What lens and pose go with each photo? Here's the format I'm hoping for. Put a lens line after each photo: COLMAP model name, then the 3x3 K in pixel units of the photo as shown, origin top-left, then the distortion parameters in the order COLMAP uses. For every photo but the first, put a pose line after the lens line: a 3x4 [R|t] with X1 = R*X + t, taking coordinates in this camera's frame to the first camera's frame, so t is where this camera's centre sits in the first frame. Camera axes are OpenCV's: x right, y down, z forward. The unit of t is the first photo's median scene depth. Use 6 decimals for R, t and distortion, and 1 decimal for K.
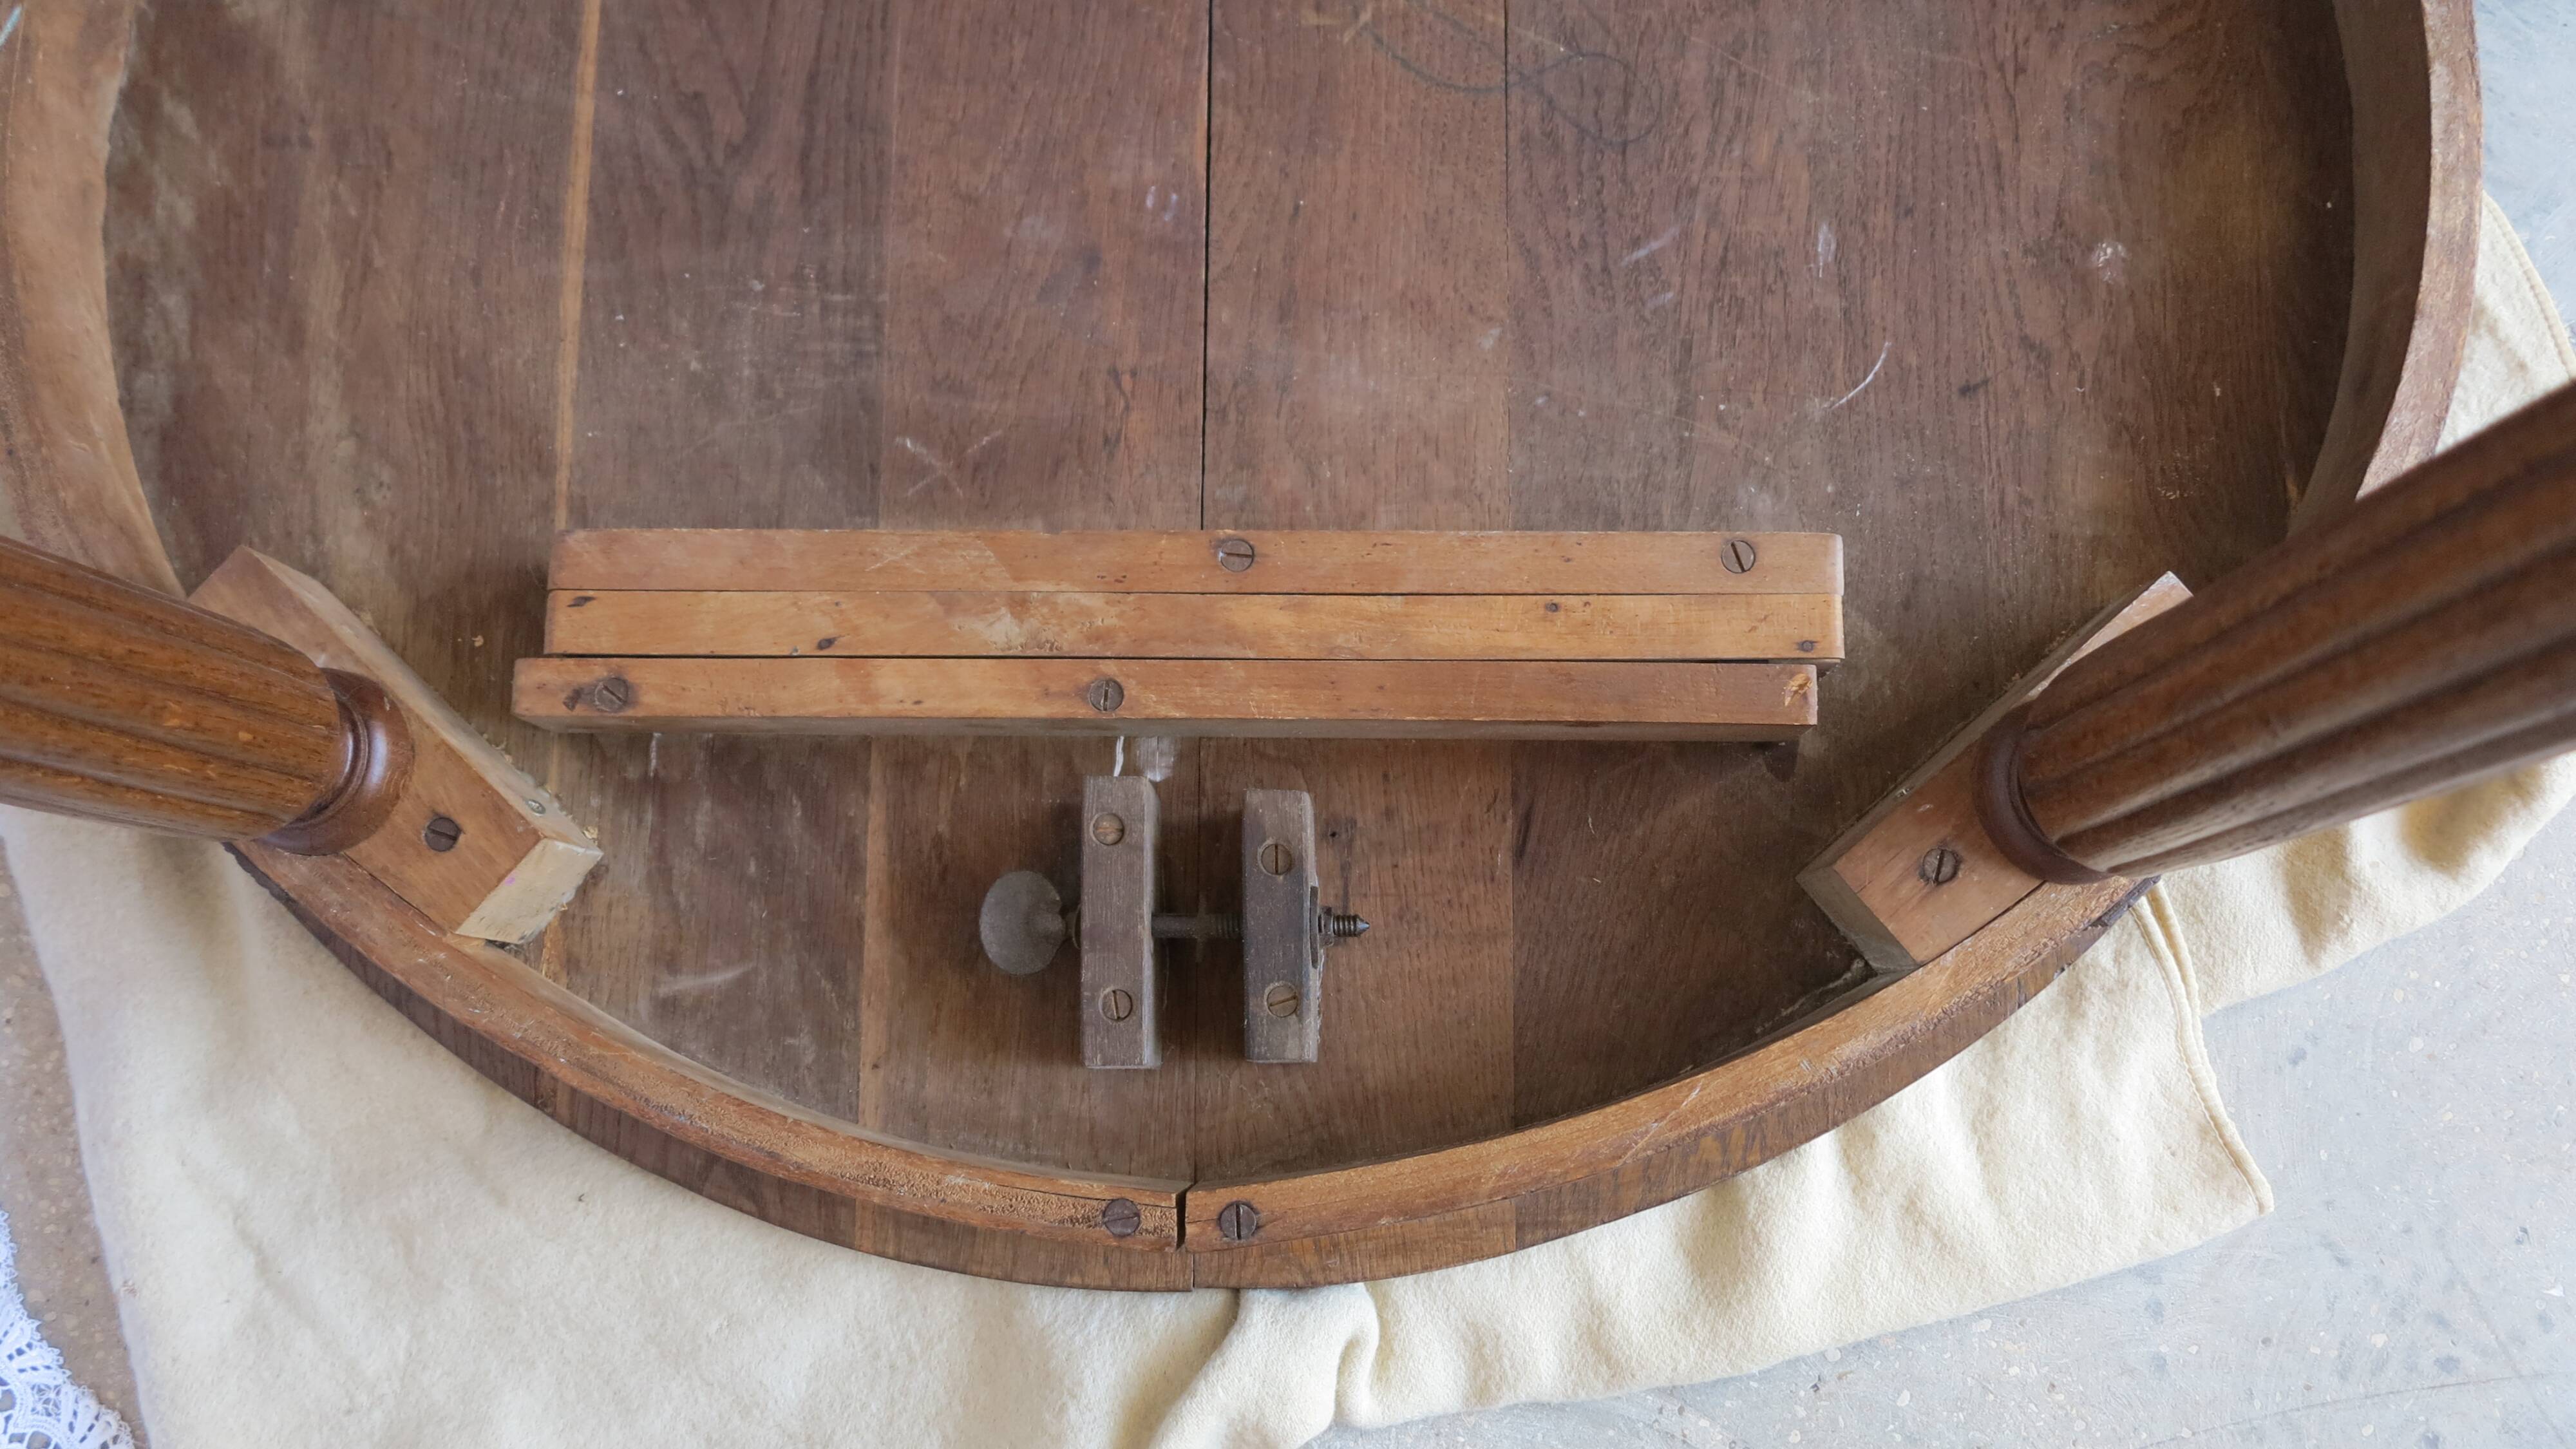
lens RADIAL K [[2107.6, 0, 1289.2], [0, 2107.6, 732.8], [0, 0, 1]] dist [-0.043836, 0.016752]
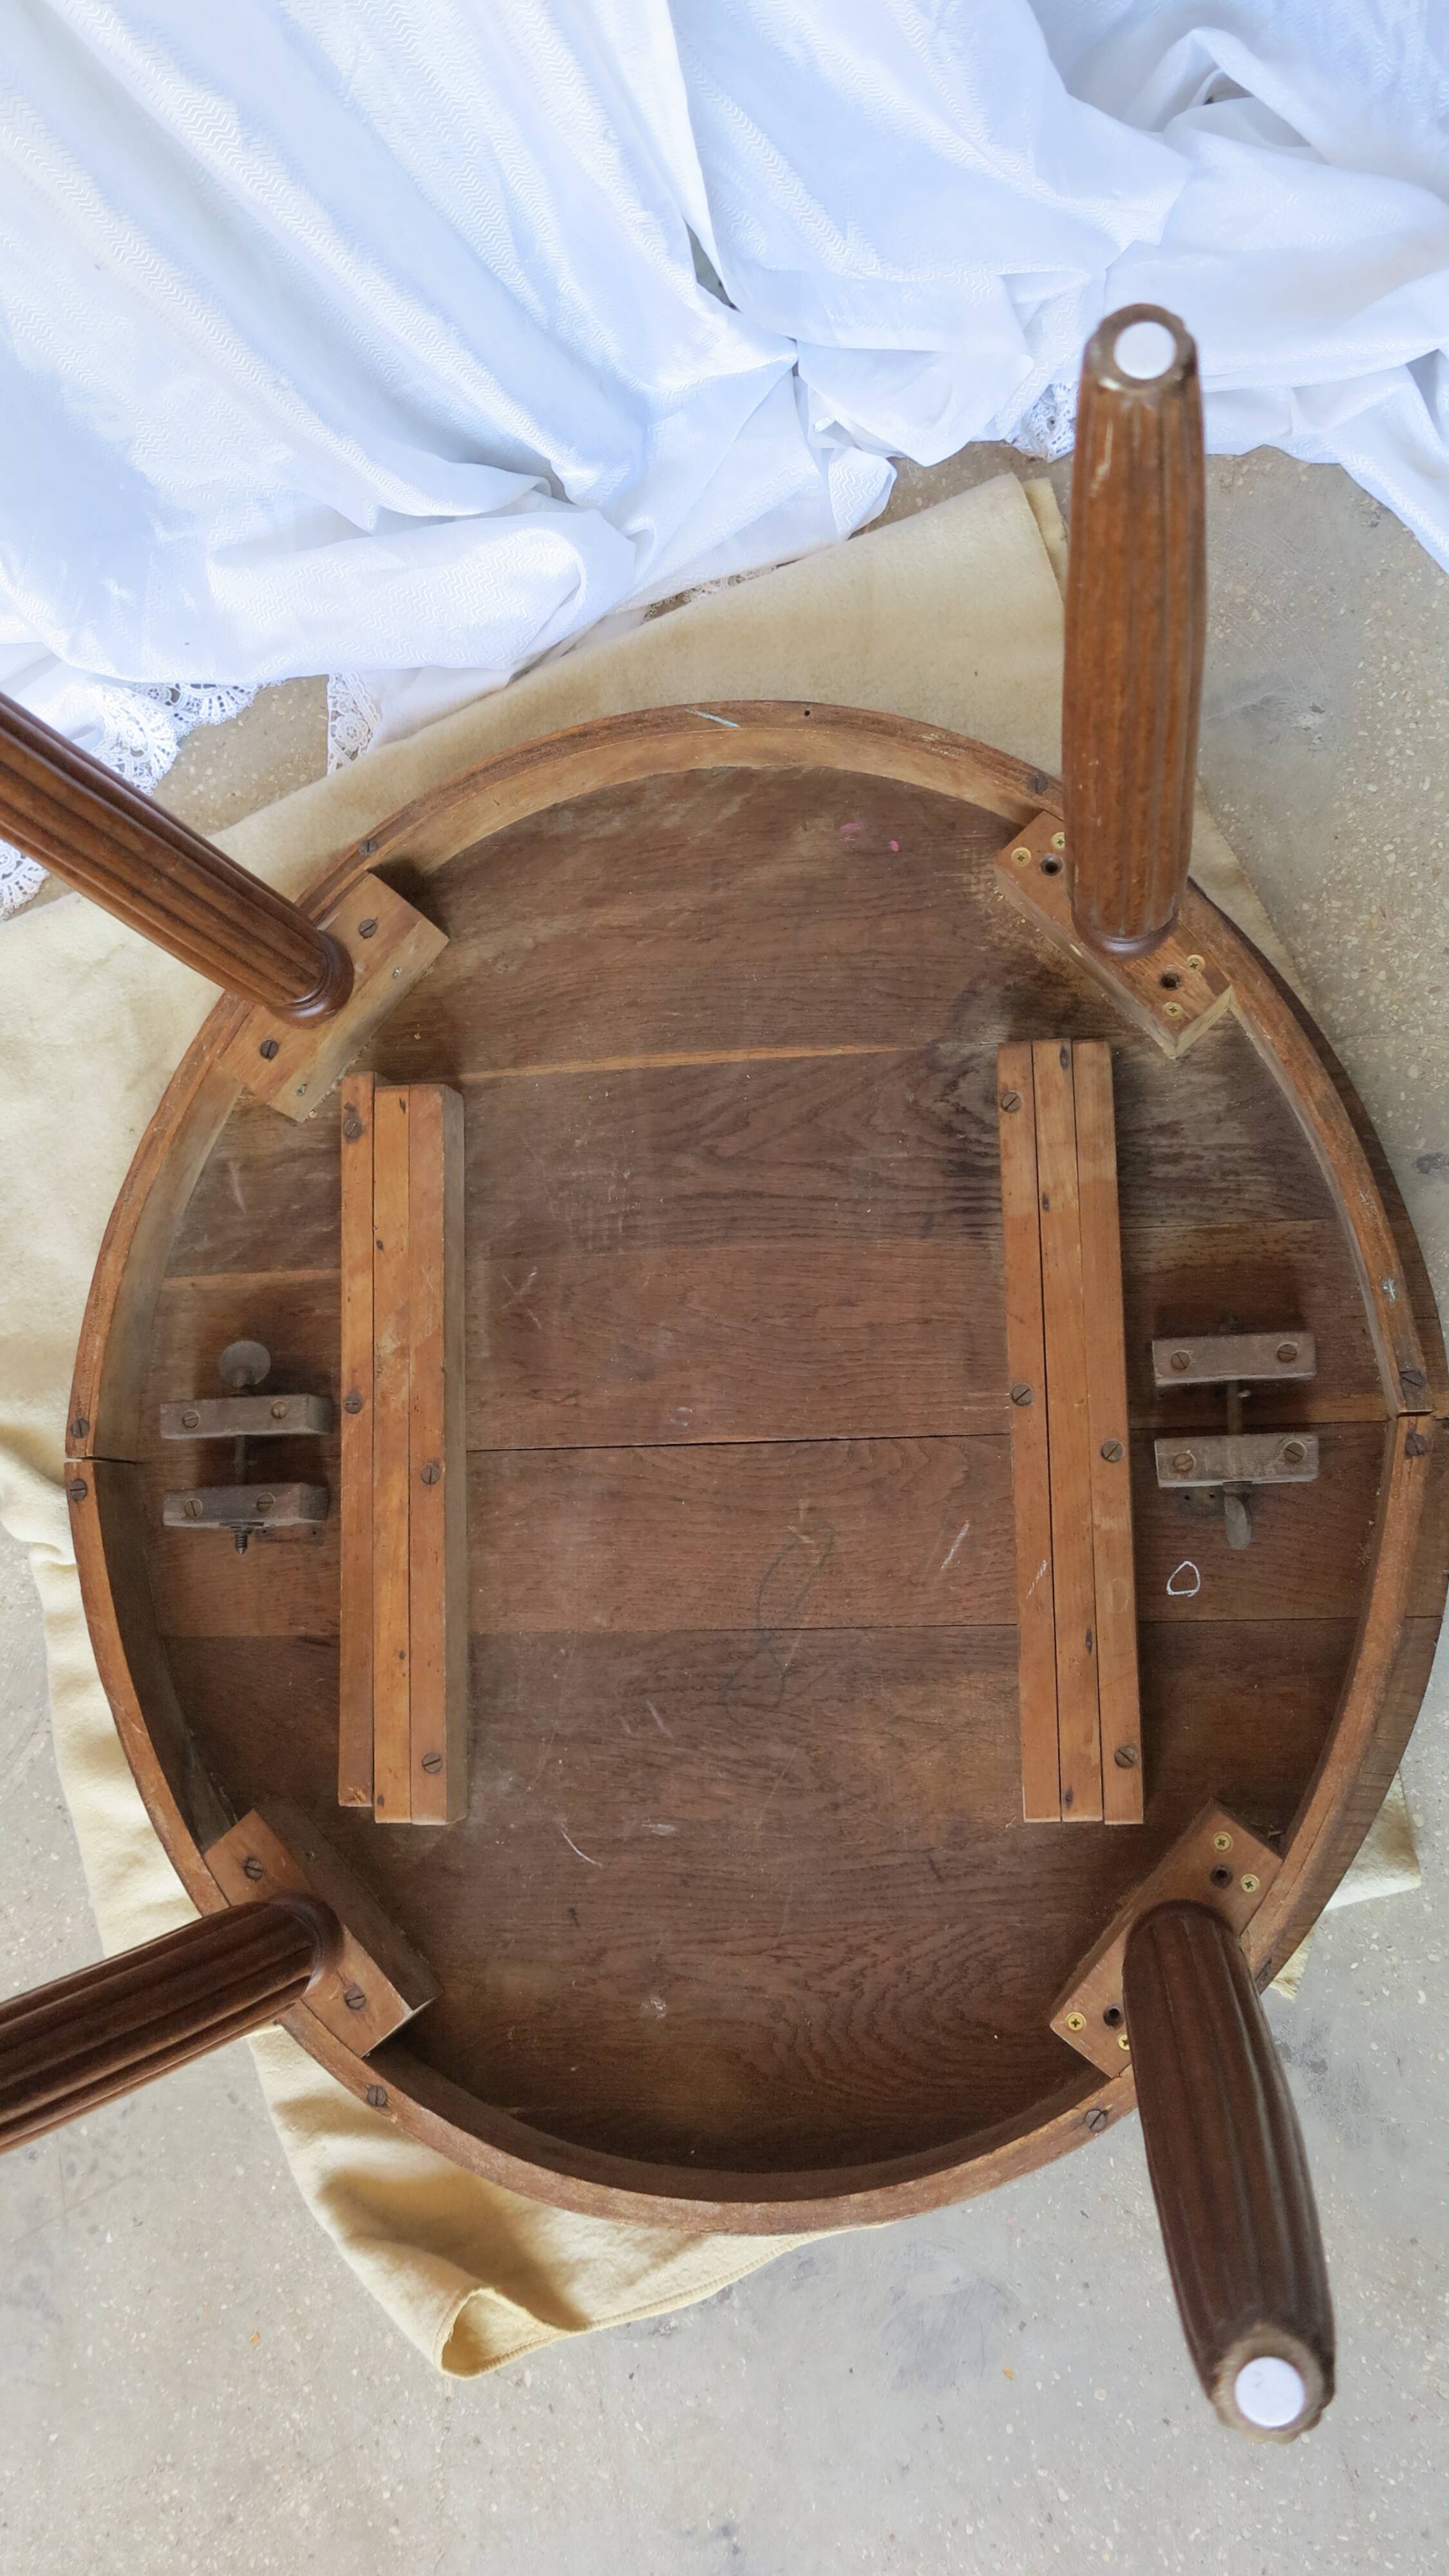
lens RADIAL K [[2107.6, 0, 727.8], [0, 2107.6, 1289.0], [0, 0, 1]] dist [-0.043836, 0.016752]
pose [[0.036240, 0.994779, -0.095405, -0.001921], [-0.942805, 0.065689, 0.326809, -0.846945], [0.331370, 0.078104, 0.940263, -0.545044]]
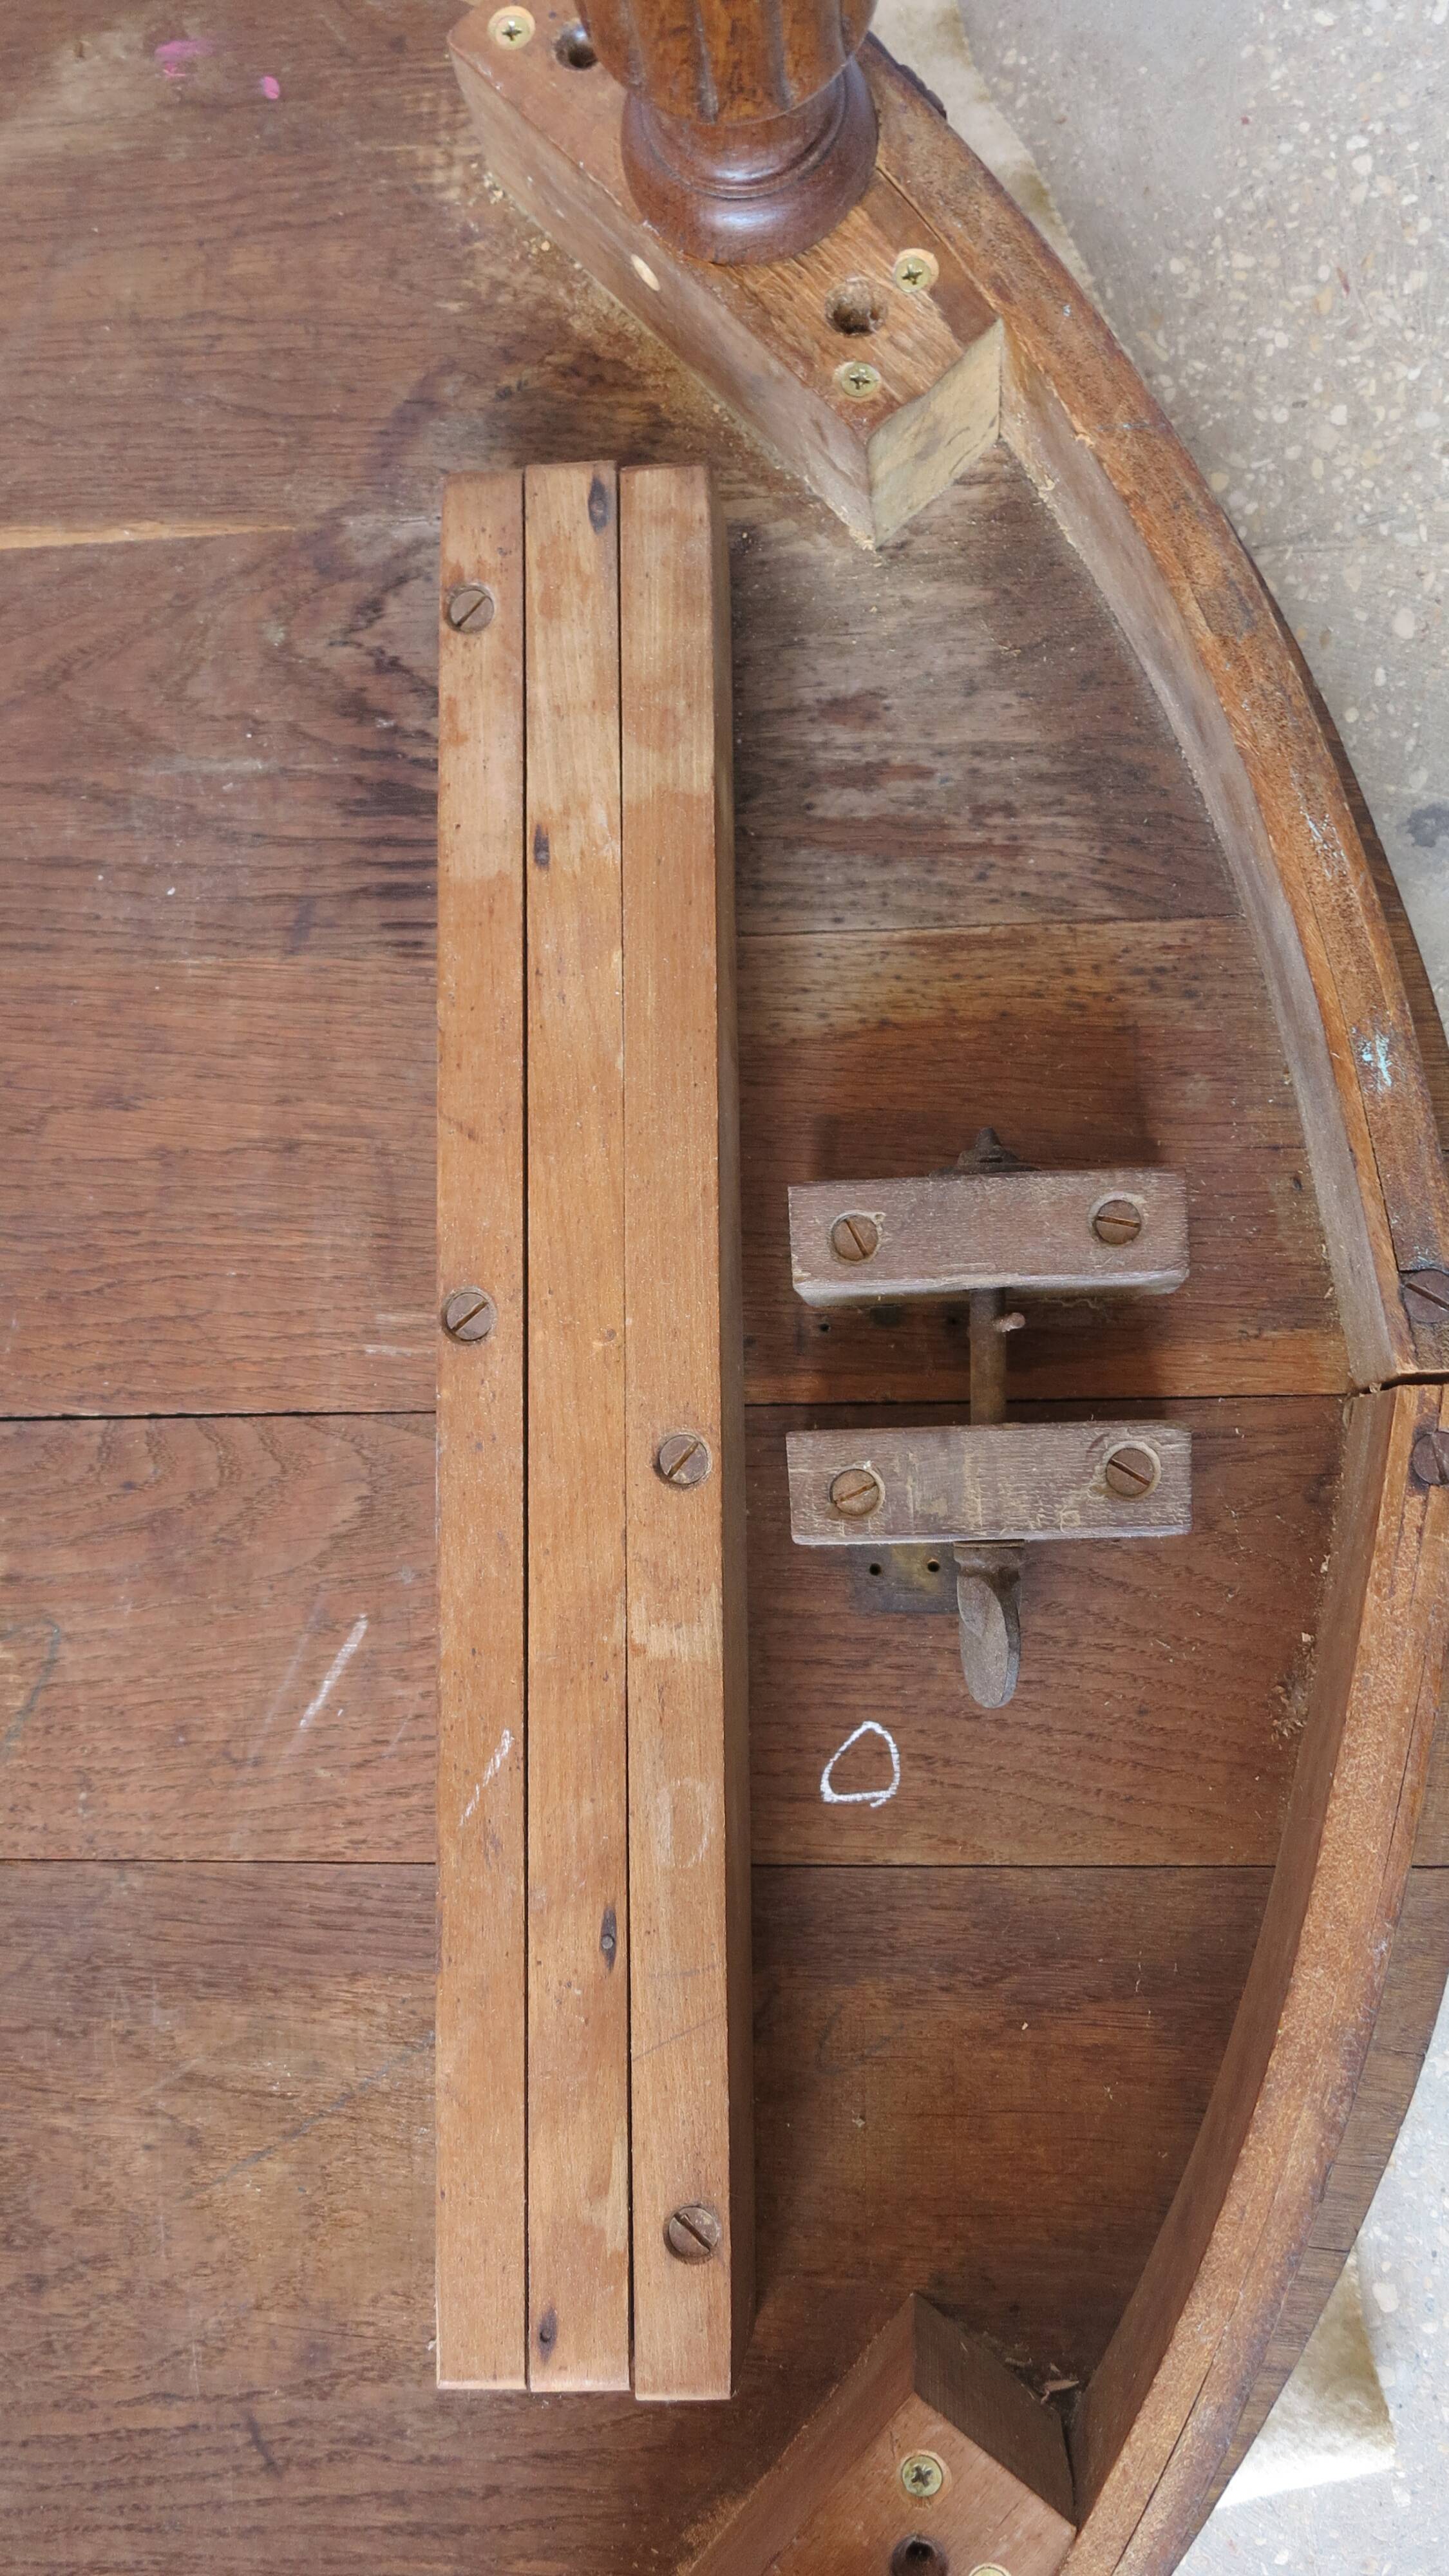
lens RADIAL K [[2107.6, 0, 715.1], [0, 2107.6, 1290.5], [0, 0, 1]] dist [-0.043836, 0.016752]
pose [[0.024113, 0.997112, -0.072013, -0.025532], [-0.965420, 0.041930, 0.257304, -0.771432], [0.259580, 0.063318, 0.963644, 0.413868]]
